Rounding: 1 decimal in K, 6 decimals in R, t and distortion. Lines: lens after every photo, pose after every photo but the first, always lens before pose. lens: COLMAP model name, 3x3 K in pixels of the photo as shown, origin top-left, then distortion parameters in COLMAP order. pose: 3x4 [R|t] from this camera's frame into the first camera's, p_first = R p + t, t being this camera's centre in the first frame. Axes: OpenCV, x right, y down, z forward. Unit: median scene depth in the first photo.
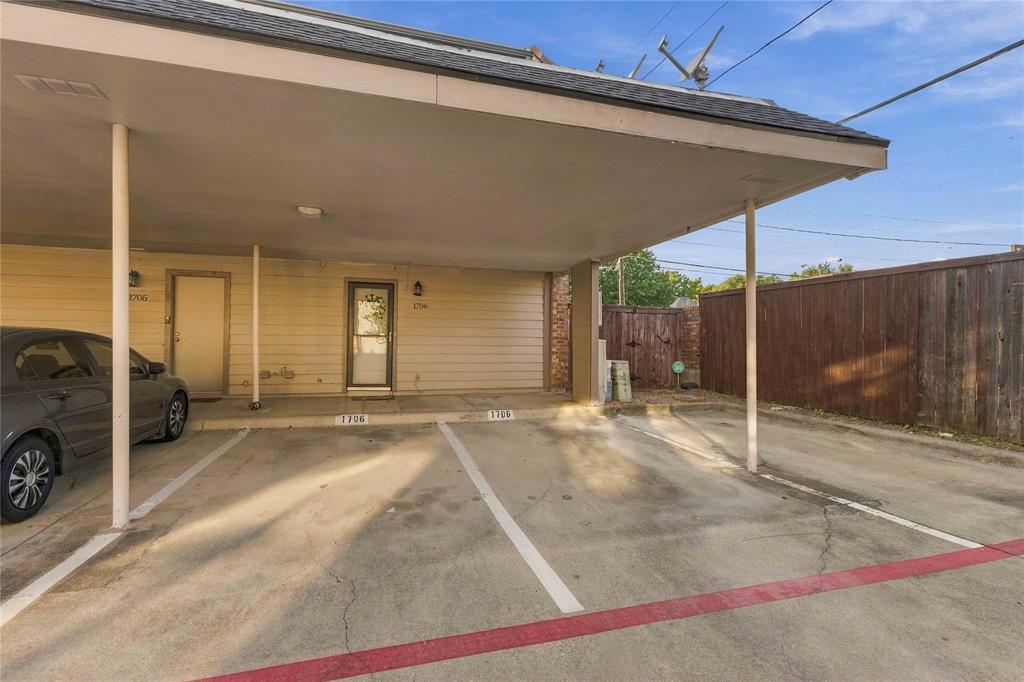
lens RADIAL K [[484.2, 0, 512.0], [0, 484.2, 341.0], [0, 0, 1]] dist [0.001360, 0.000721]
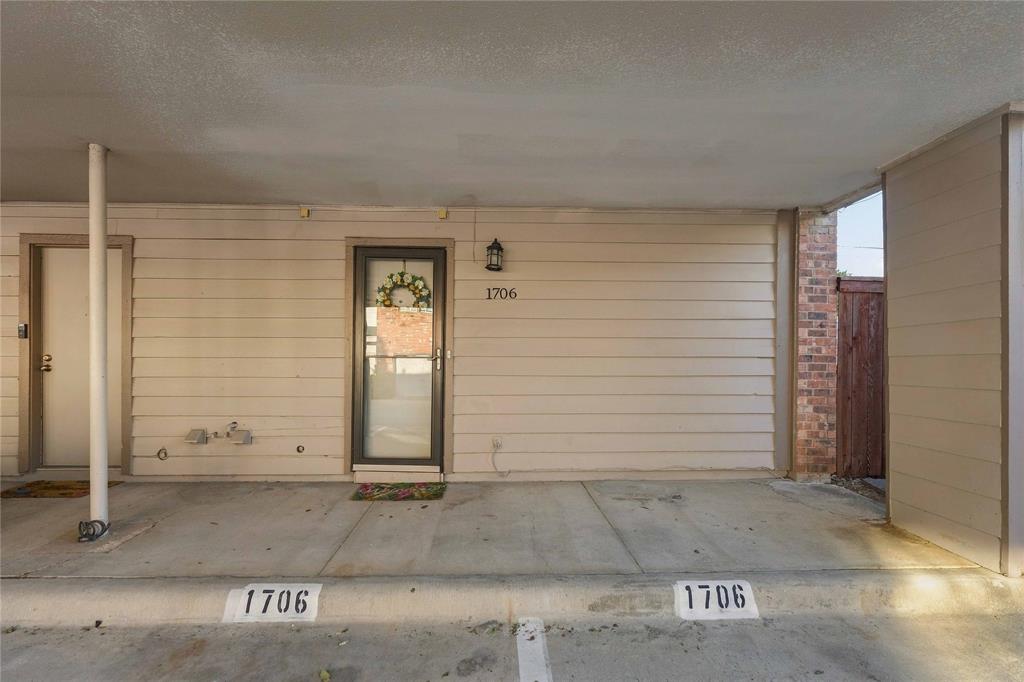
lens RADIAL K [[488.5, 0, 508.2], [0, 488.5, 360.9], [0, 0, 1]] dist [0.001500, -0.000030]
pose [[0.965649, -0.007184, -0.259750, -0.063059], [0.007684, 0.999970, 0.000909, -0.007169], [0.259735, -0.002874, 0.965676, 0.575636]]
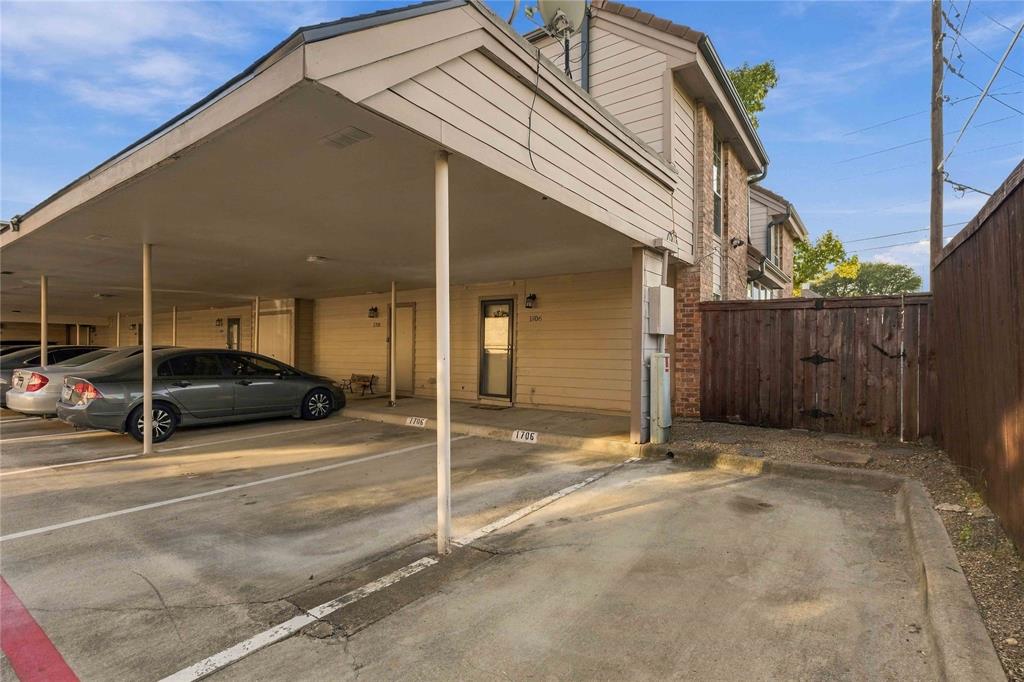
lens RADIAL K [[495.7, 0, 510.5], [0, 495.7, 350.5], [0, 0, 1]] dist [-0.000373, -0.001079]
pose [[0.605656, -0.003872, -0.795717, 0.622504], [0.002817, 0.999992, -0.002722, -0.005112], [0.795721, -0.000593, 0.605663, 0.368724]]
